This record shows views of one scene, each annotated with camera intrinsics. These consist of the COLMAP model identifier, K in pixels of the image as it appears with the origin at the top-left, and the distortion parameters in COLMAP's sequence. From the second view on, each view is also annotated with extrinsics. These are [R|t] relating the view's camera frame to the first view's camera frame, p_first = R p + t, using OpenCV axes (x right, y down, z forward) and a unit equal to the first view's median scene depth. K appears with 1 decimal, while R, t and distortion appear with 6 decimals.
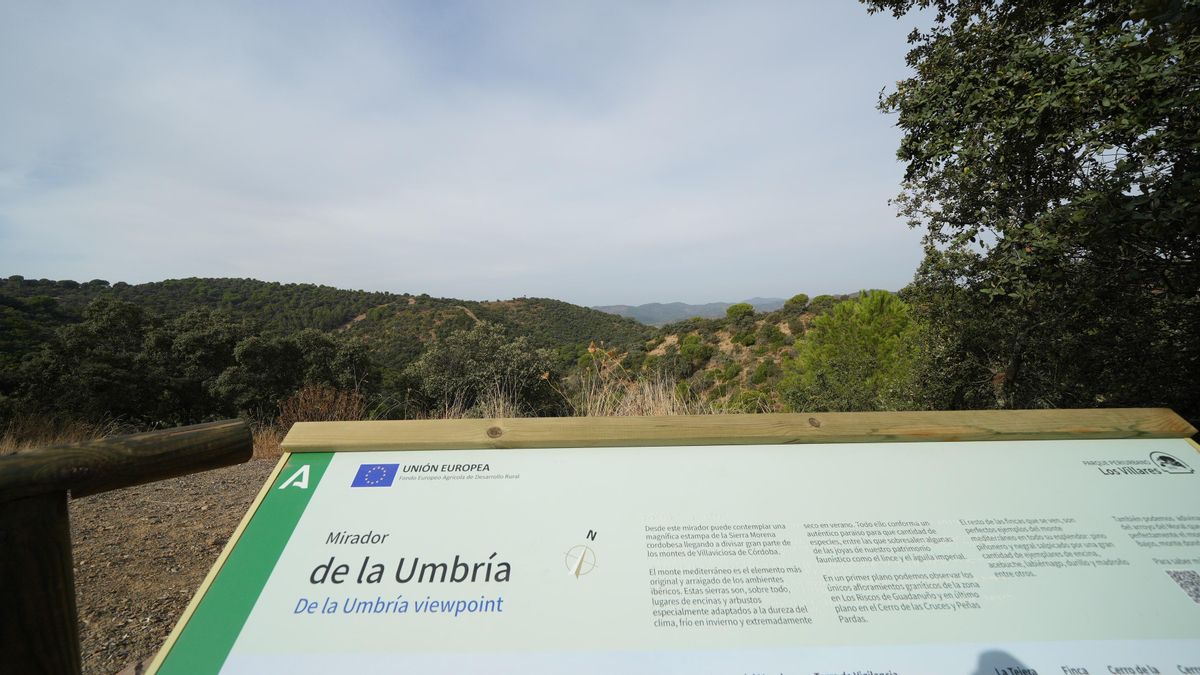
lens RADIAL K [[463.7, 0, 599.9], [0, 463.7, 336.9], [0, 0, 1]] dist [-0.016737, 0.000172]
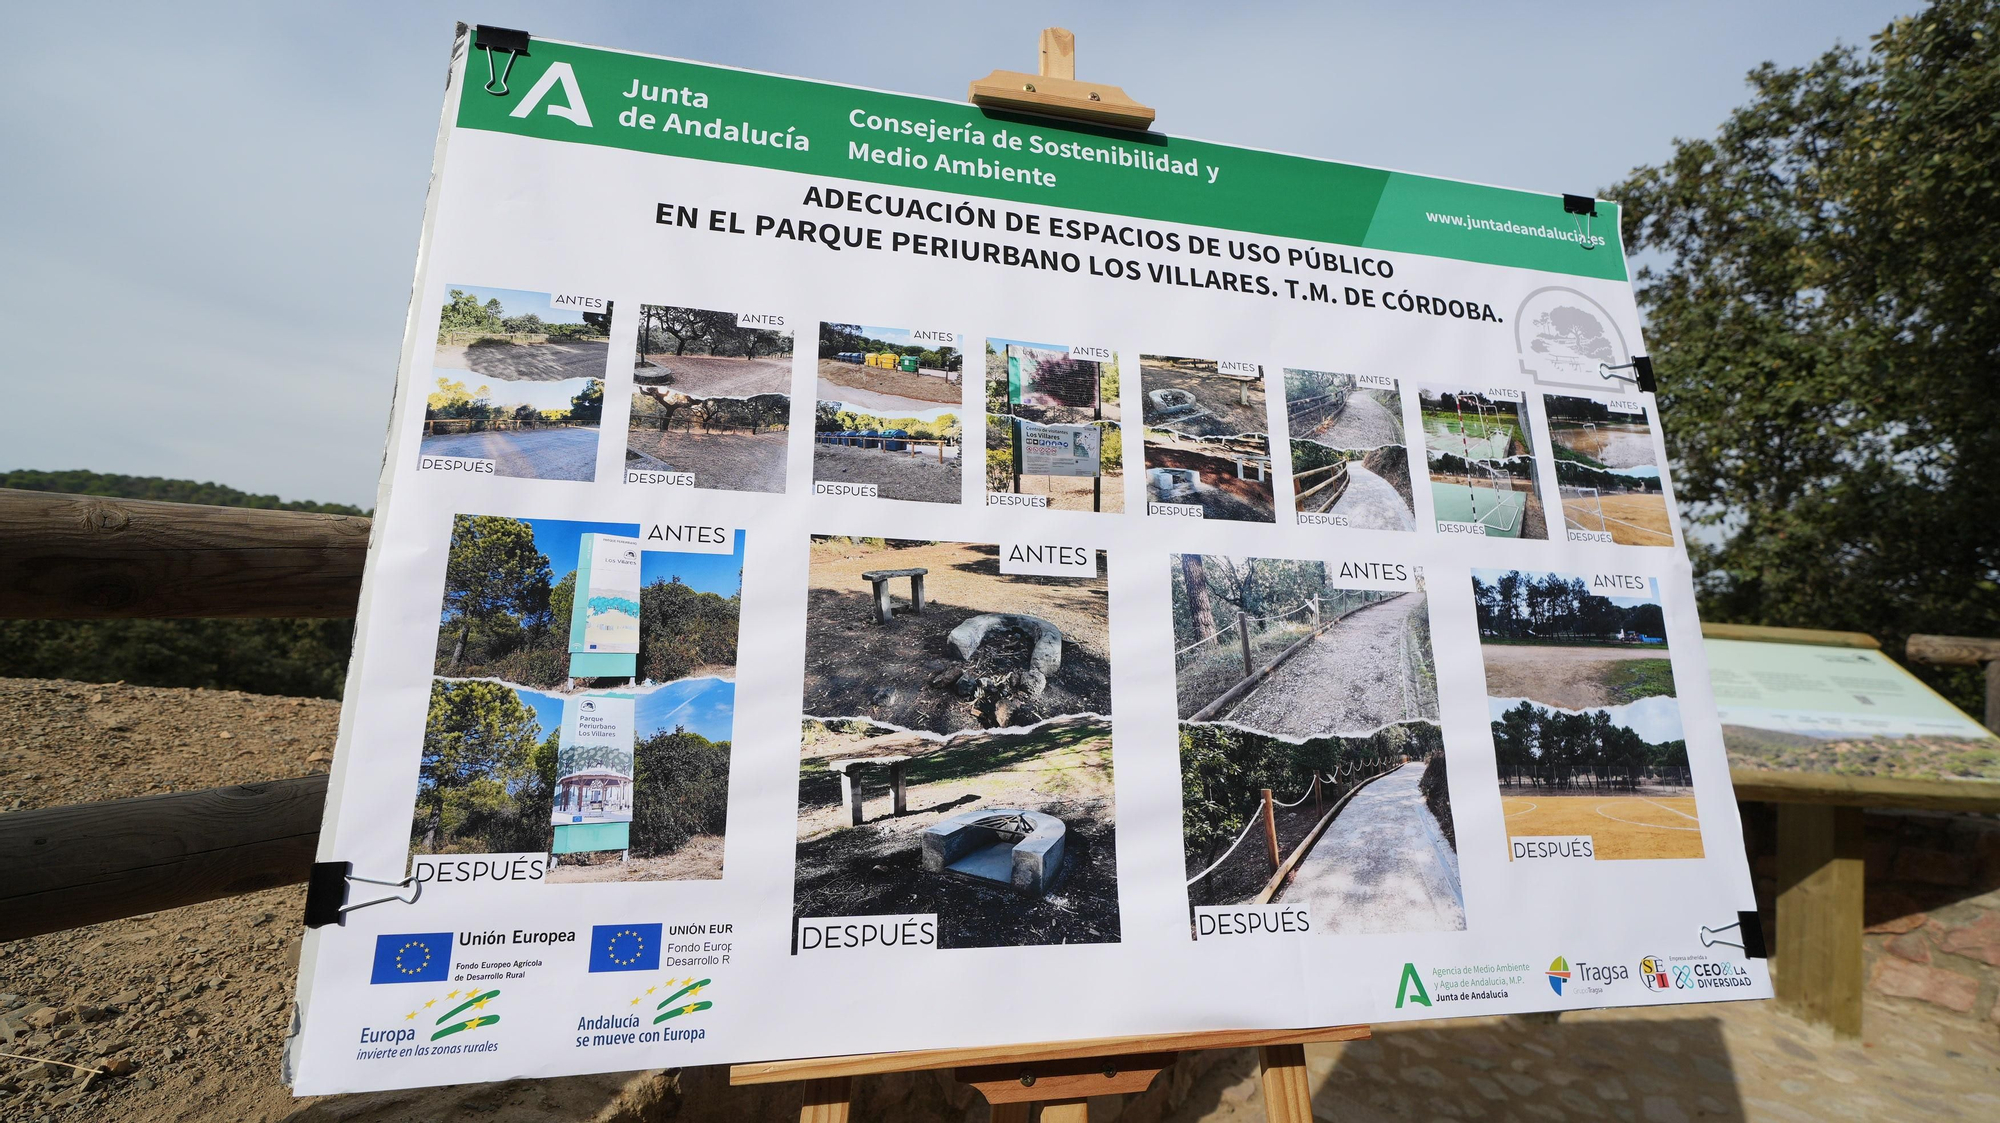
lens RADIAL K [[943.4, 0, 999.4], [0, 943.4, 559.2], [0, 0, 1]] dist [0.003600, 0.000118]
pose [[0.995600, 0.075969, 0.054864, -0.760823], [-0.069578, 0.991466, -0.110250, 0.179061], [-0.062771, 0.105947, 0.992388, -0.819390]]
